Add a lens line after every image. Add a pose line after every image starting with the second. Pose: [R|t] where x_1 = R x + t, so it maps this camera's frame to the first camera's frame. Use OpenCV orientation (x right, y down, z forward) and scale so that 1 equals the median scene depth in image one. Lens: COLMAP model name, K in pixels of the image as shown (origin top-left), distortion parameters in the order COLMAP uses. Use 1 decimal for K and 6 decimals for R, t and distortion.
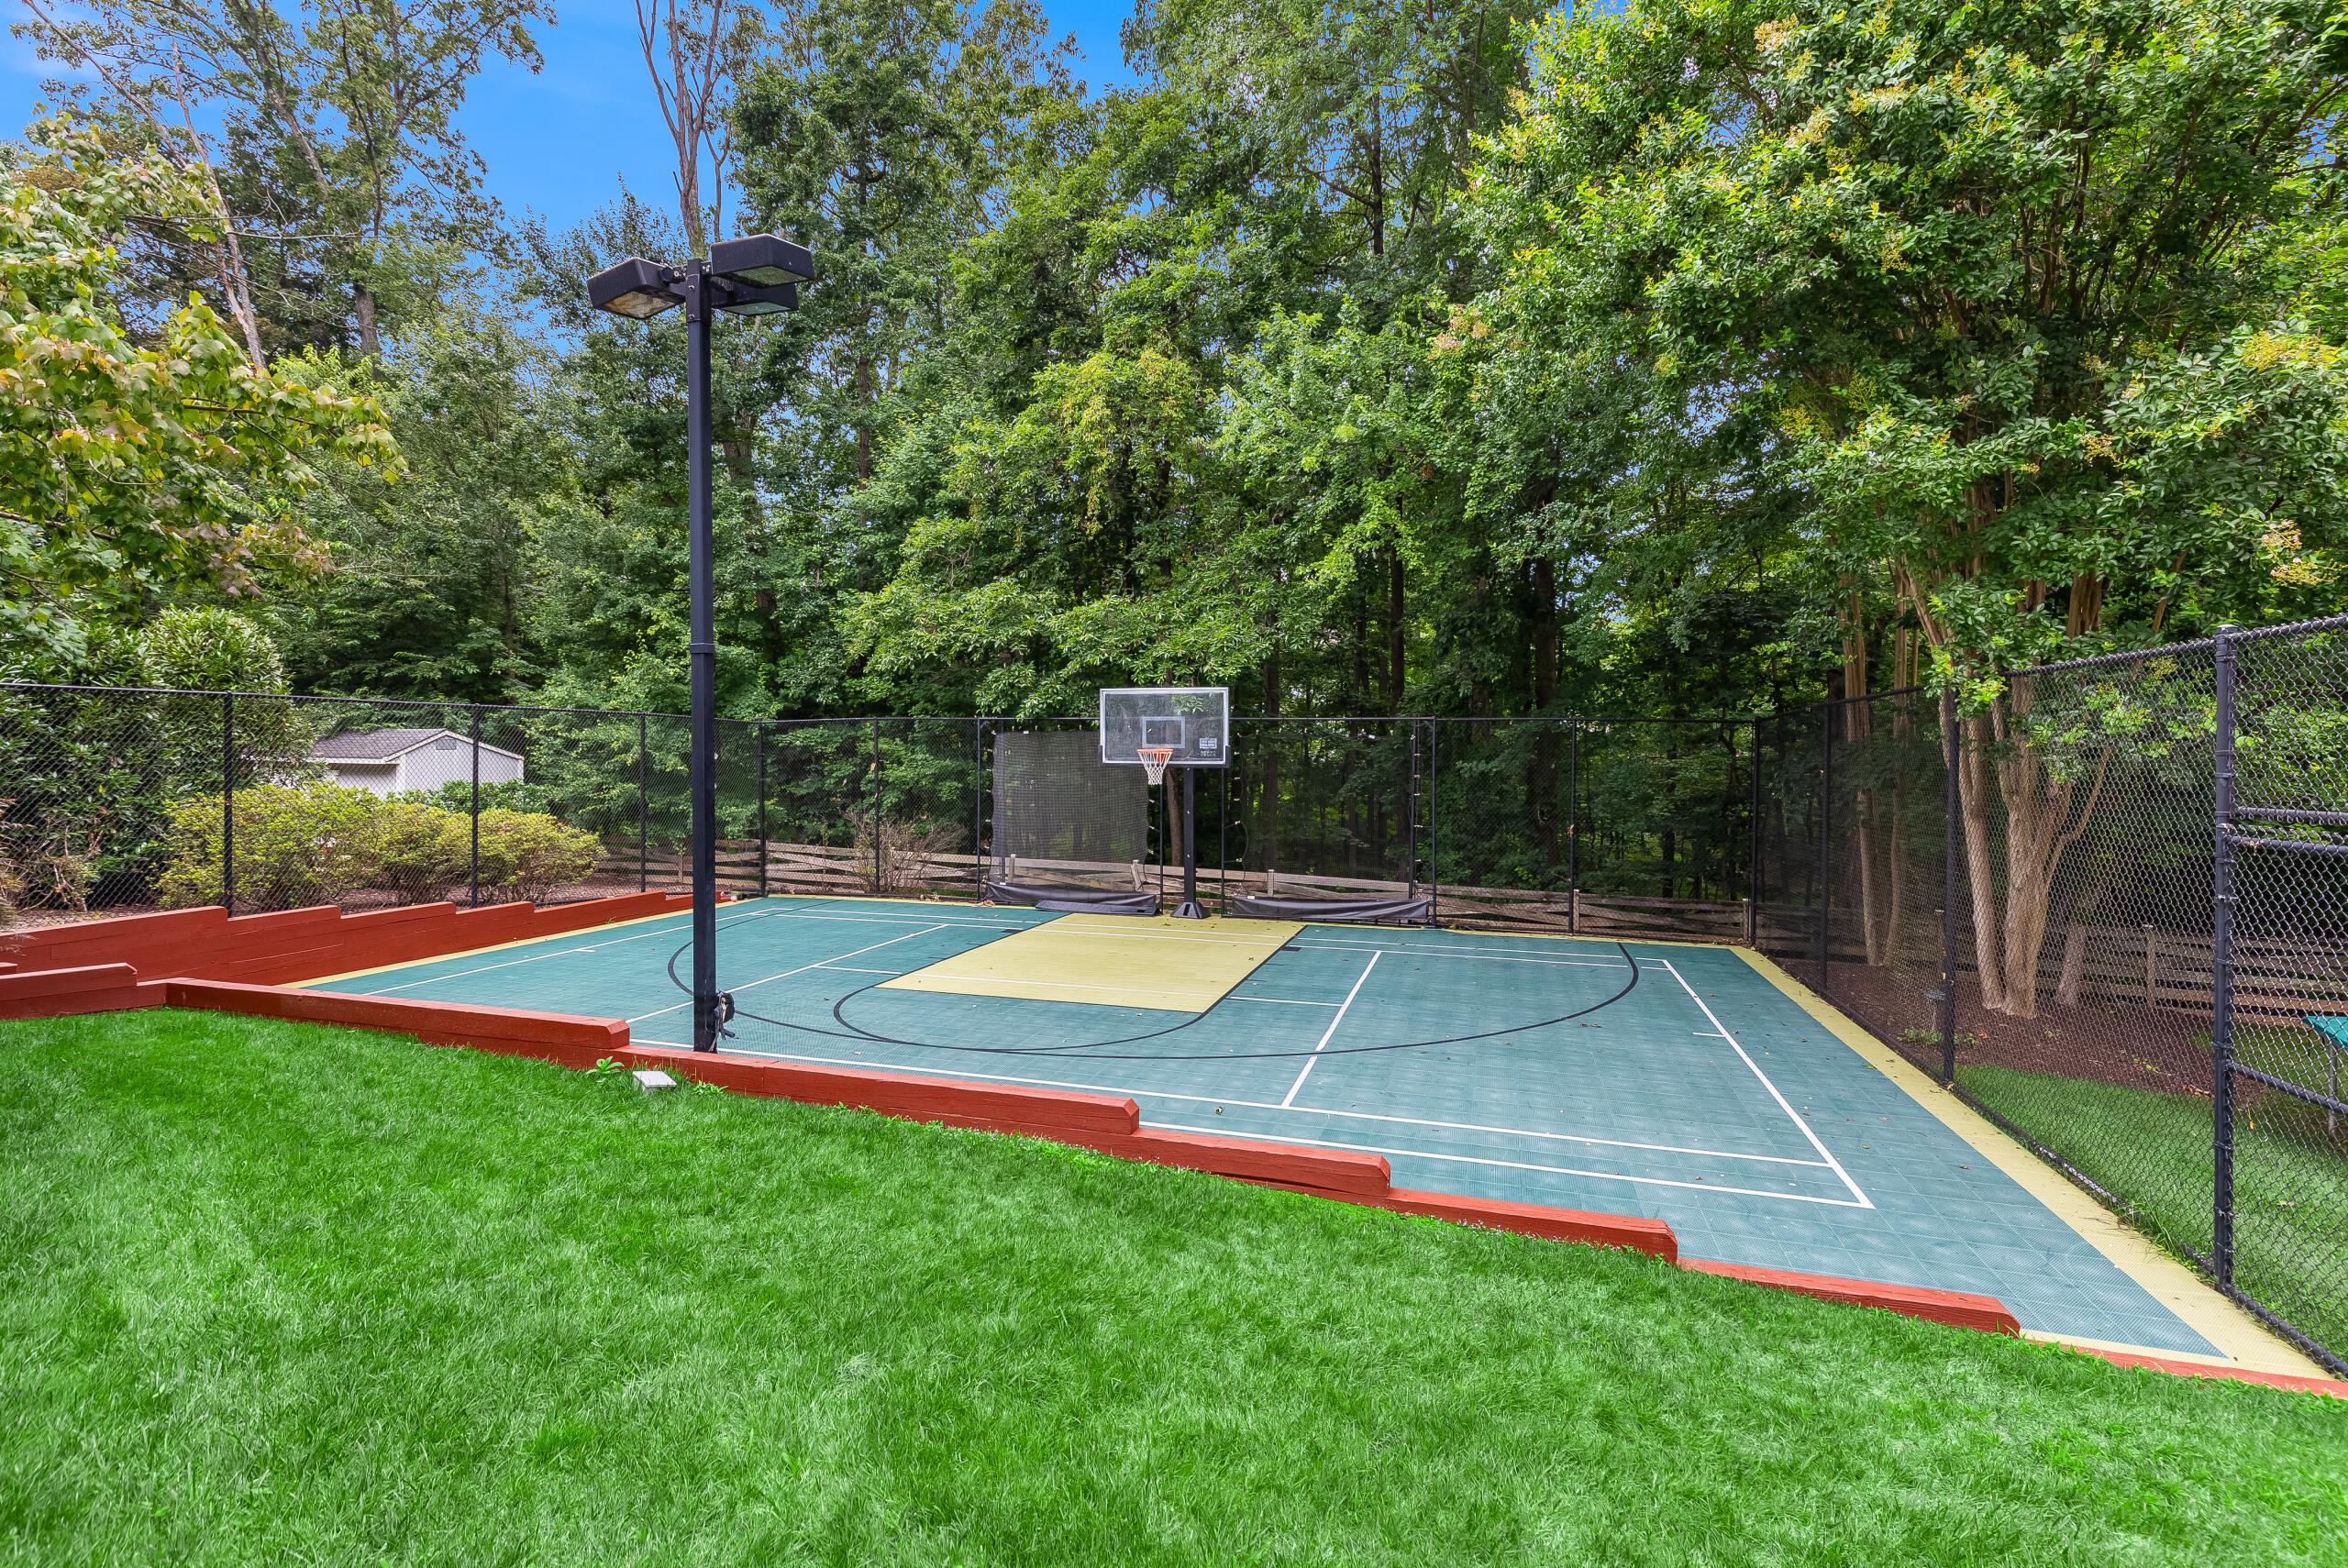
lens RADIAL K [[1063.7, 0, 1172.1], [0, 1063.7, 774.6], [0, 0, 1]] dist [0.000727, 0.000220]
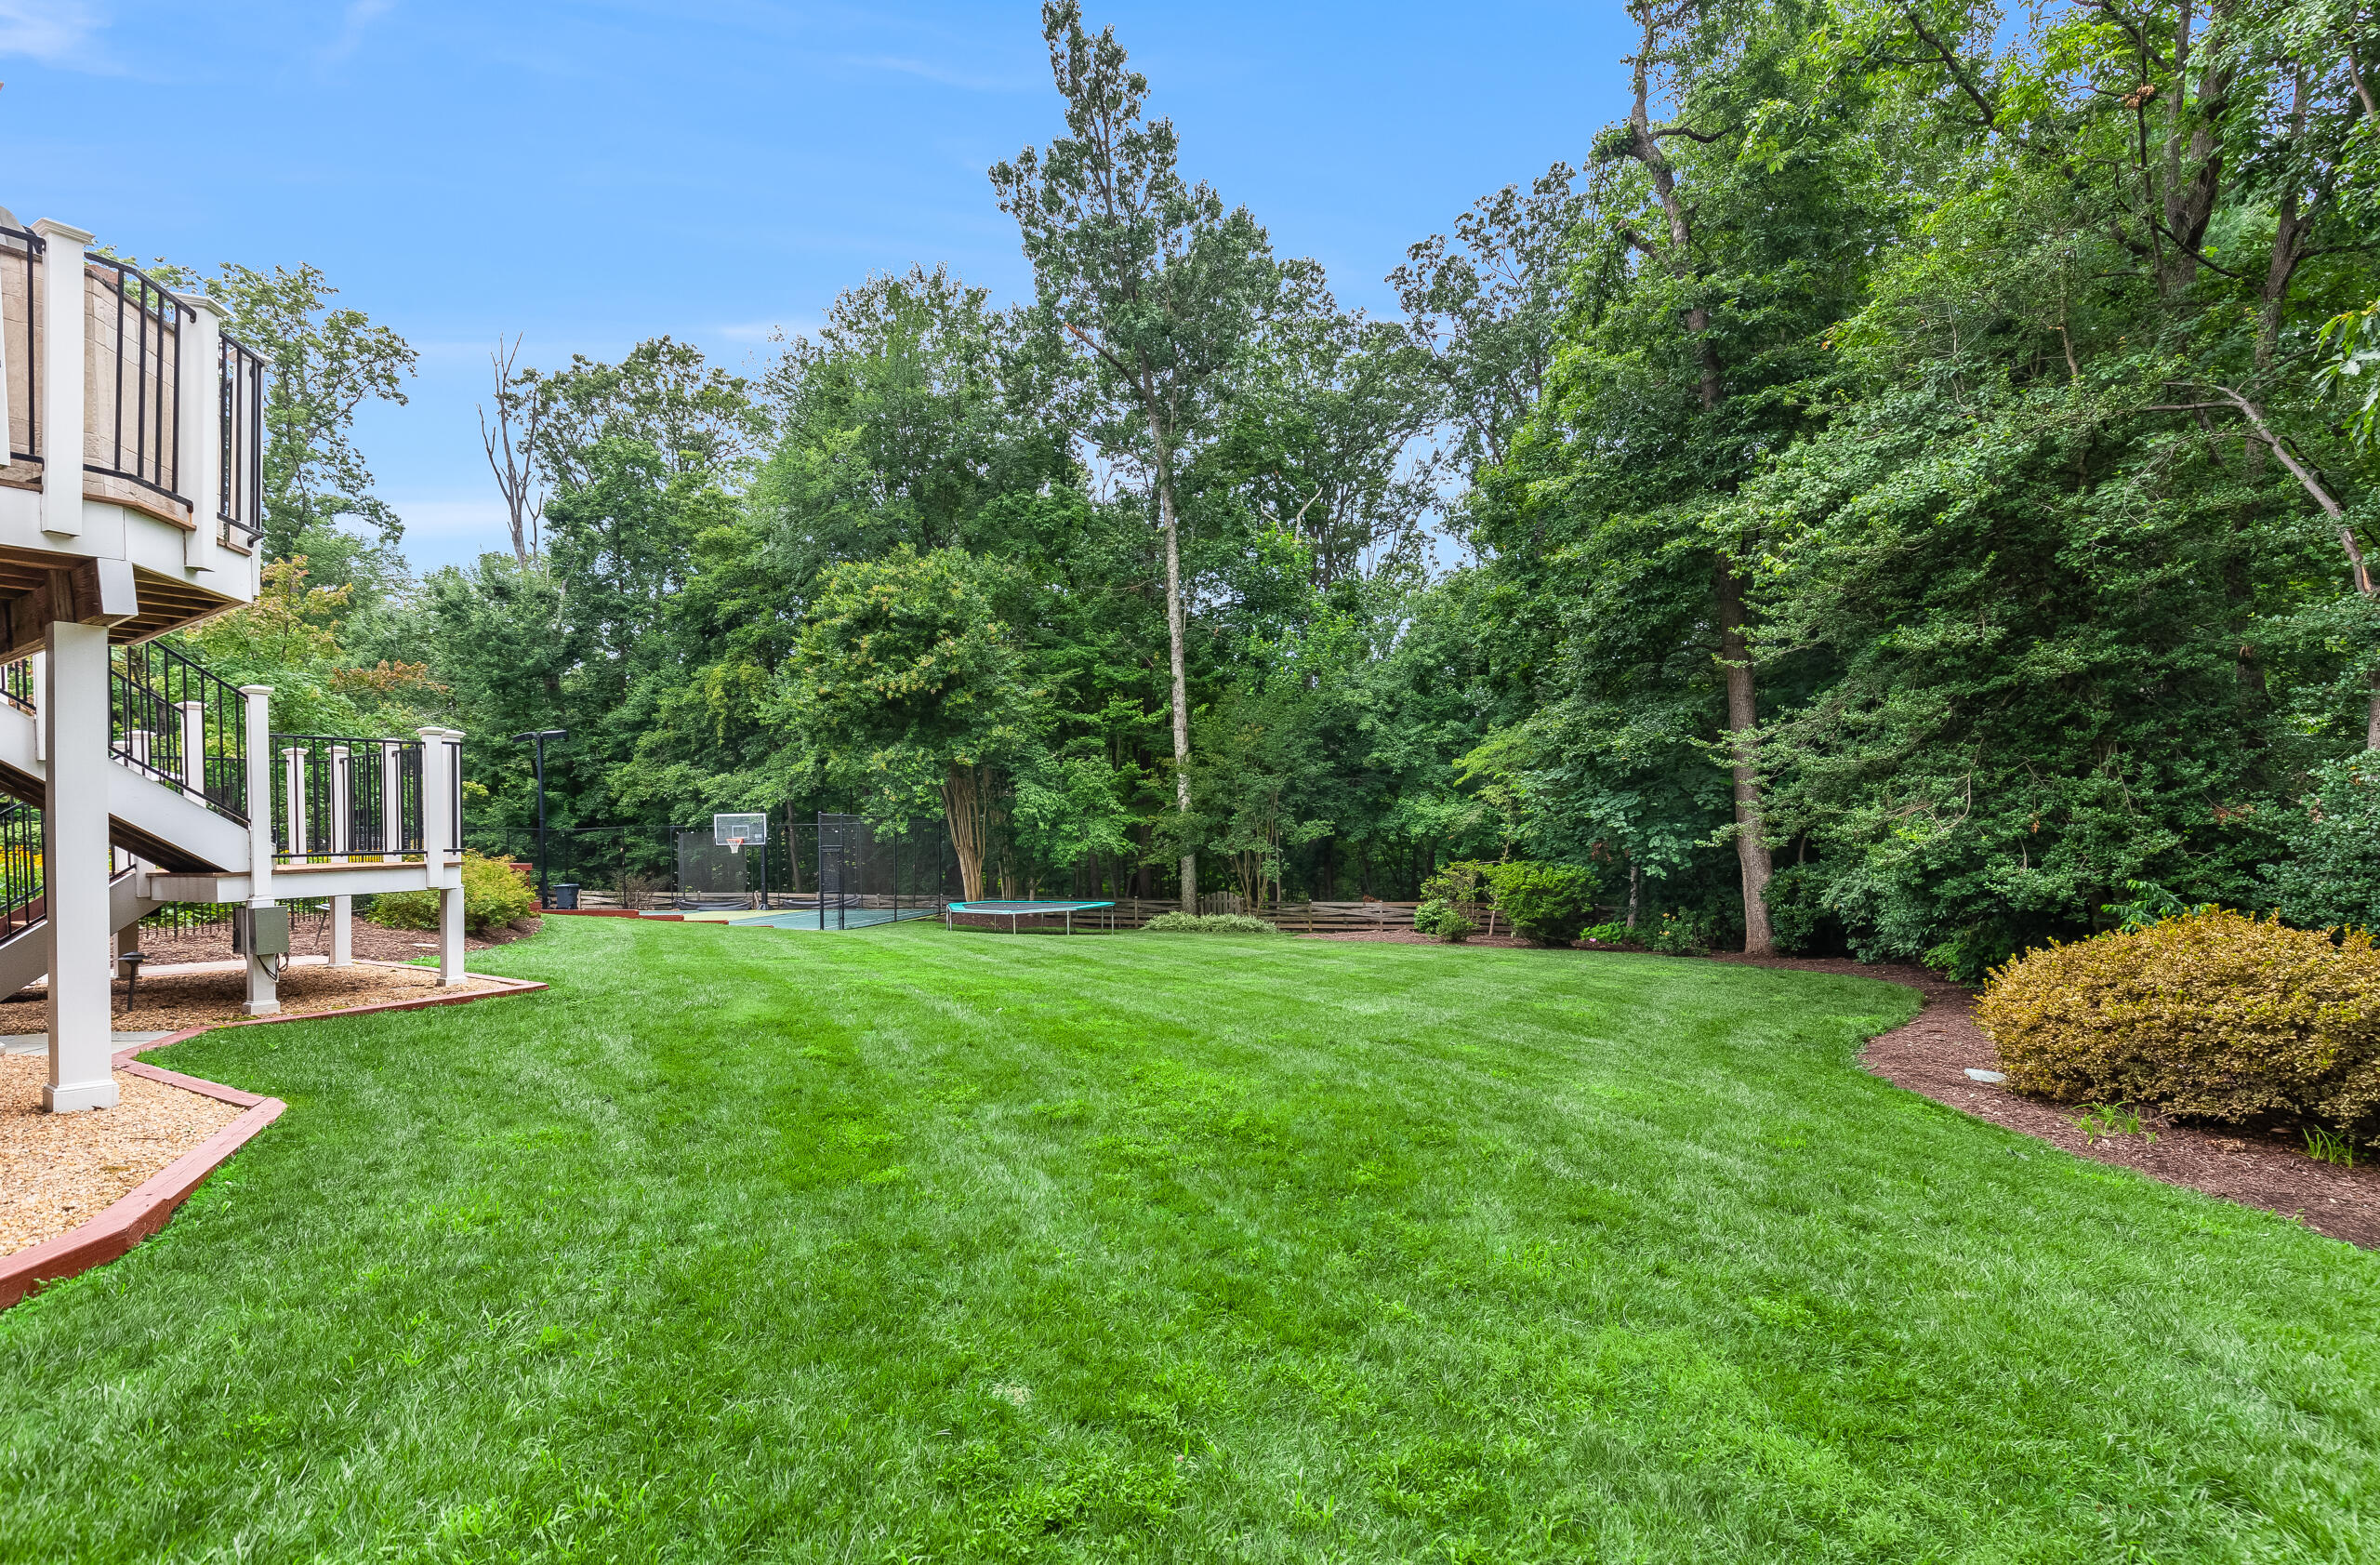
lens RADIAL K [[1078.5, 0, 1198.3], [0, 1078.5, 852.8], [0, 0, 1]] dist [0.000727, 0.000220]
pose [[0.988882, -0.025490, 0.146502, 0.515656], [0.025864, 0.999665, -0.000649, 0.027755], [-0.146437, 0.004431, 0.989210, -1.239608]]
